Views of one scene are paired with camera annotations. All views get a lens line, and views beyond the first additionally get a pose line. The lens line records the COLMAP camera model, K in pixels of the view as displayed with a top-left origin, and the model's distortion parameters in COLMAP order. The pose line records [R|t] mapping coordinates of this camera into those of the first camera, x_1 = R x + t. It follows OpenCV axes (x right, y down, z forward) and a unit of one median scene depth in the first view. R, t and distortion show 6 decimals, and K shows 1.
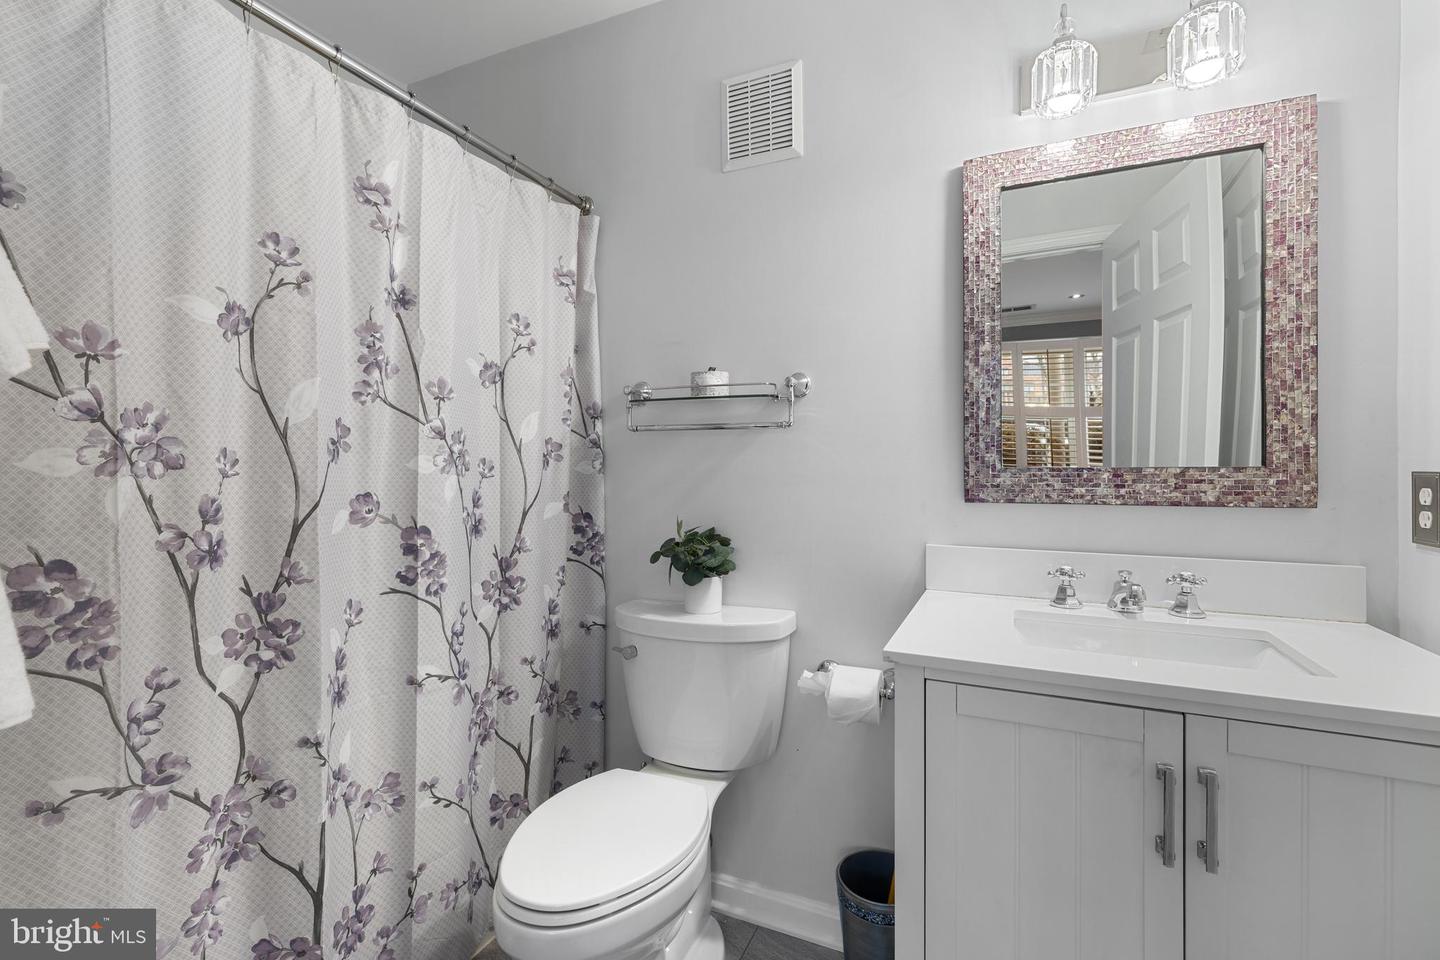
lens RADIAL K [[658.4, 0, 723.2], [0, 658.4, 476.5], [0, 0, 1]] dist [-0.001629, -0.000118]
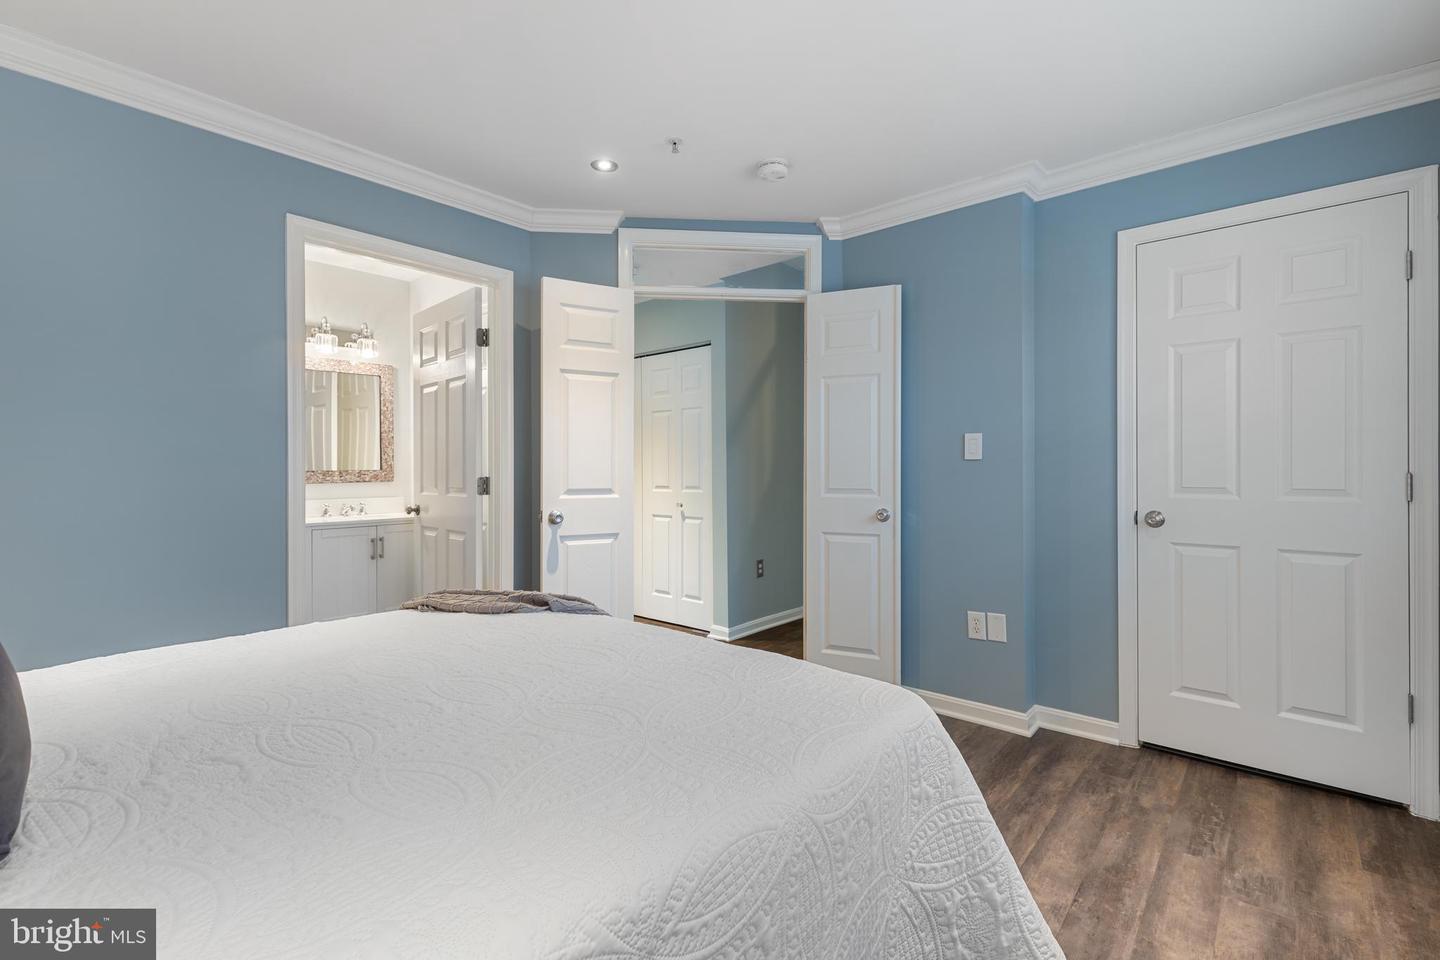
lens RADIAL K [[658.4, 0, 723.1], [0, 658.4, 477.2], [0, 0, 1]] dist [-0.001629, -0.000118]
pose [[0.300270, 0.001444, 0.953853, -2.746190], [0.007750, 0.999962, -0.003953, 0.073013], [-0.953823, 0.008580, 0.300248, -2.482565]]
